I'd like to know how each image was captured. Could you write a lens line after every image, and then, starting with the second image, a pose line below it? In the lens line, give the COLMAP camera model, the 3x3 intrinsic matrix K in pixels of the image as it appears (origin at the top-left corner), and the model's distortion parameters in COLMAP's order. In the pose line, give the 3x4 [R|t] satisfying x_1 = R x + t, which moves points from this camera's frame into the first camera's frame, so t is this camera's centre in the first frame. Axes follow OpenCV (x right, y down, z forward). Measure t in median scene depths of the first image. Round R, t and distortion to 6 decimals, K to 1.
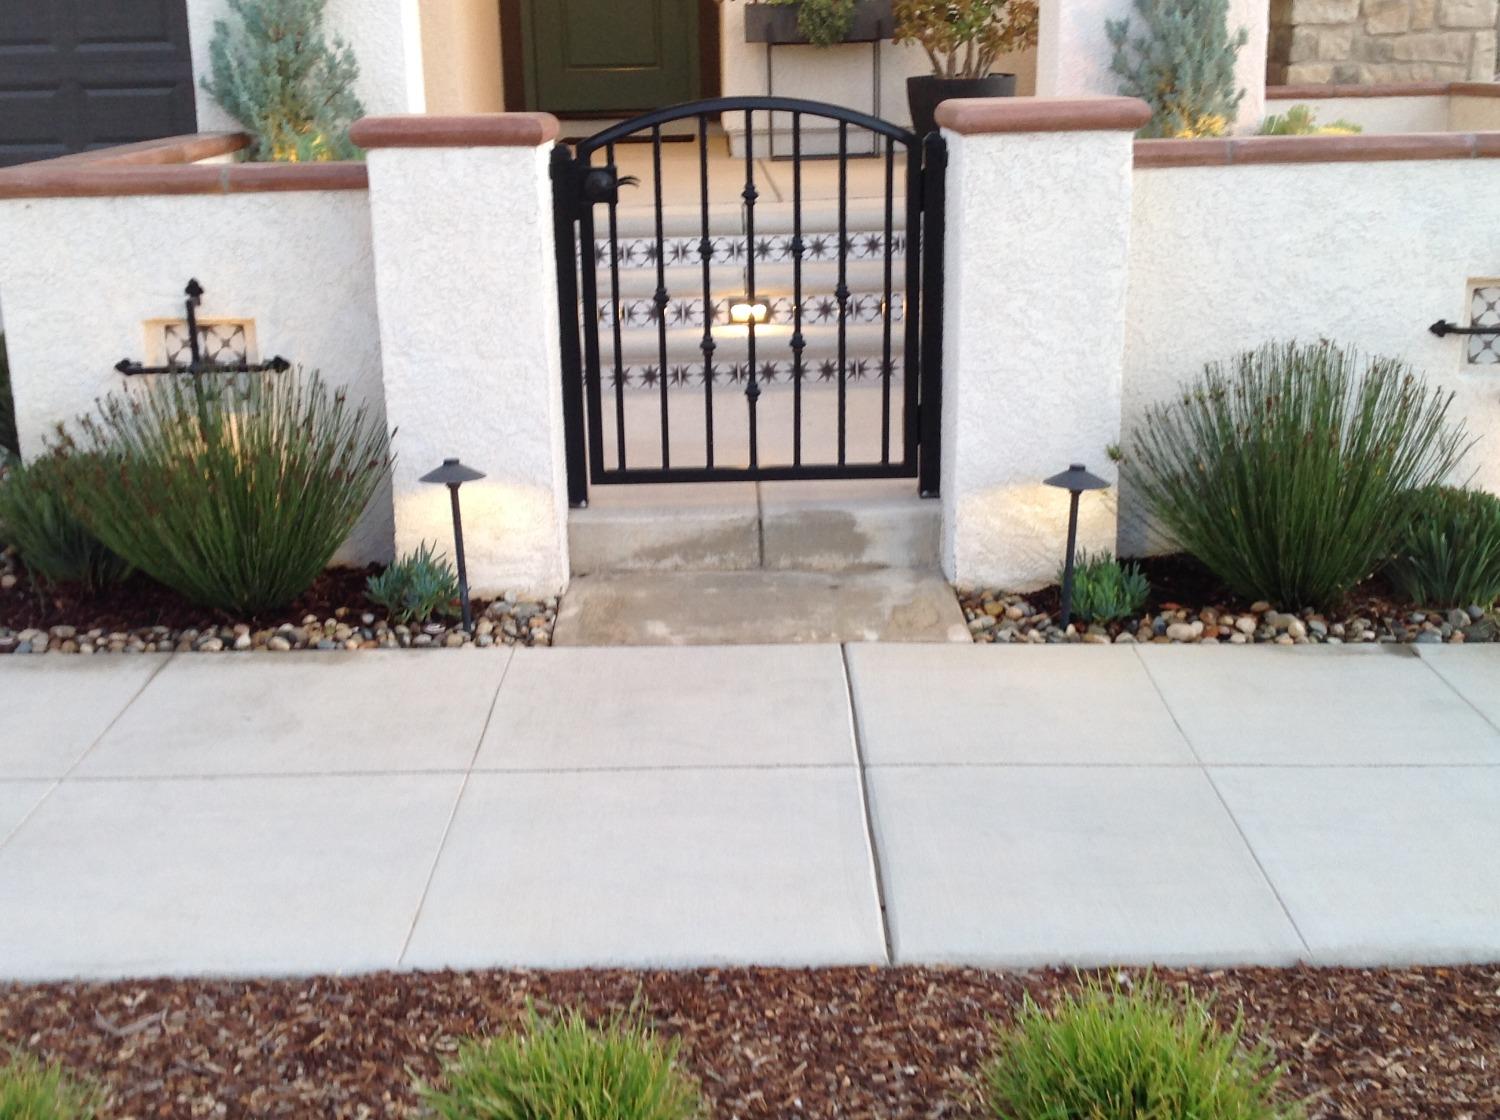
lens RADIAL K [[1780.2, 0, 749.3], [0, 1780.2, 561.7], [0, 0, 1]] dist [0.019077, 0.000000]
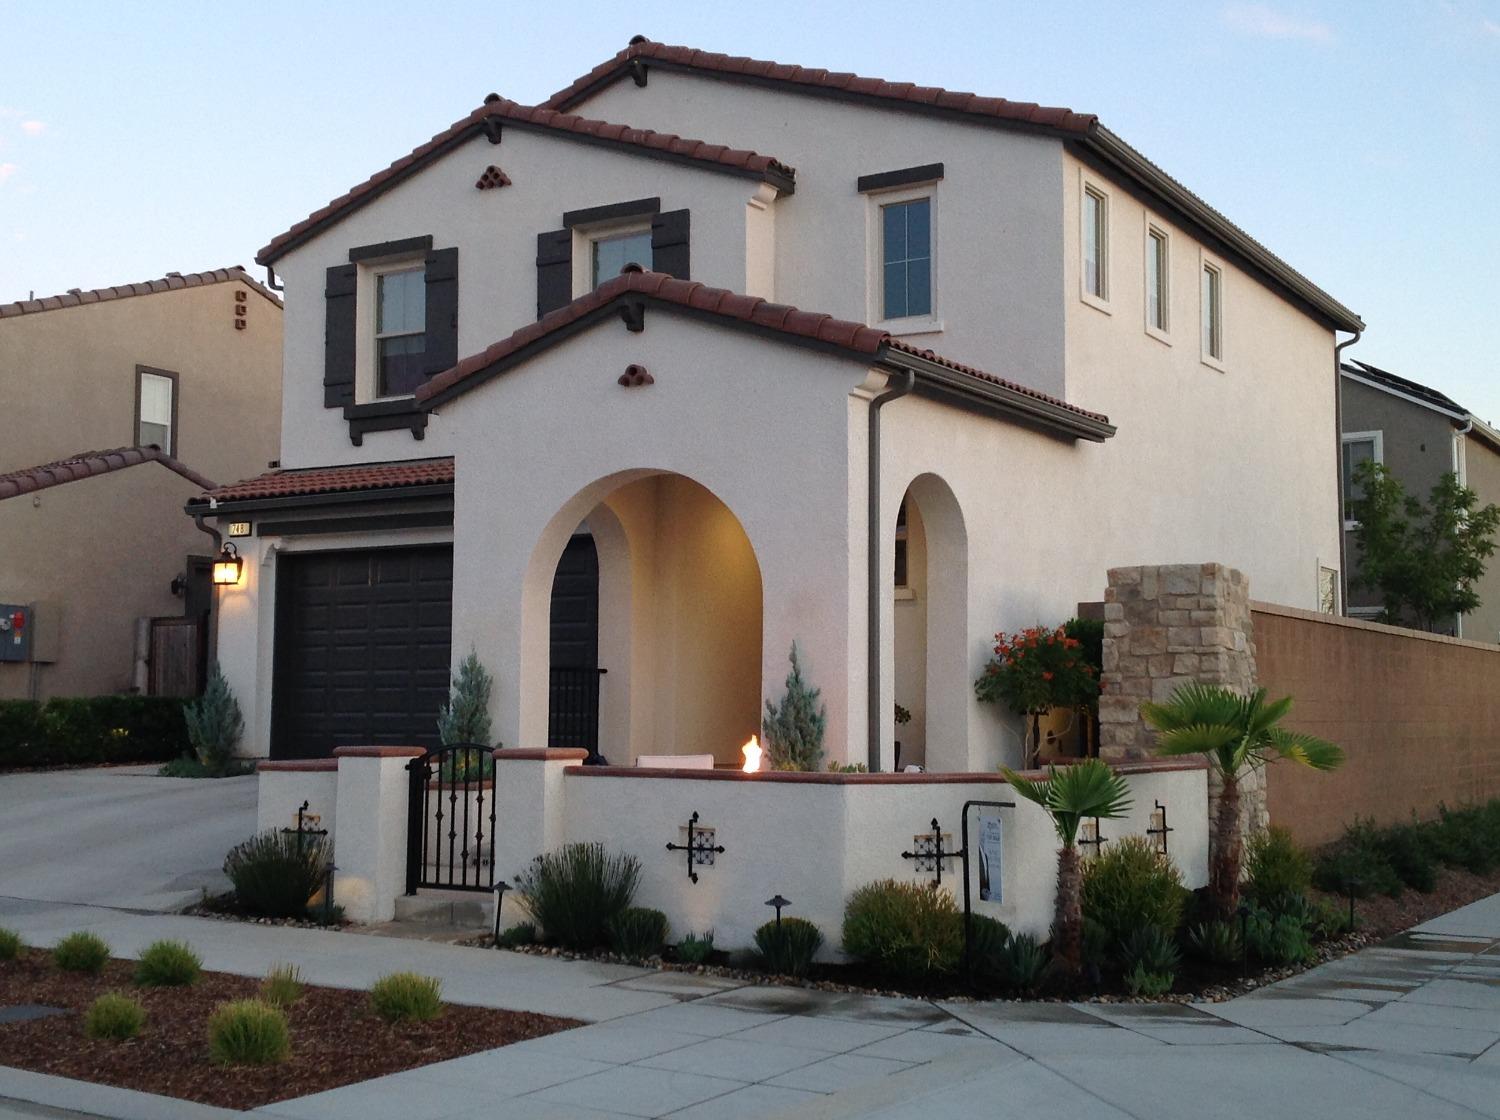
lens RADIAL K [[1780.2, 0, 751.2], [0, 1780.2, 559.7], [0, 0, 1]] dist [0.019077, 0.000000]
pose [[0.833366, -0.027387, -0.552043, 1.771102], [-0.172443, 0.936036, -0.306758, 0.222826], [0.525134, 0.350837, 0.775337, -0.935003]]
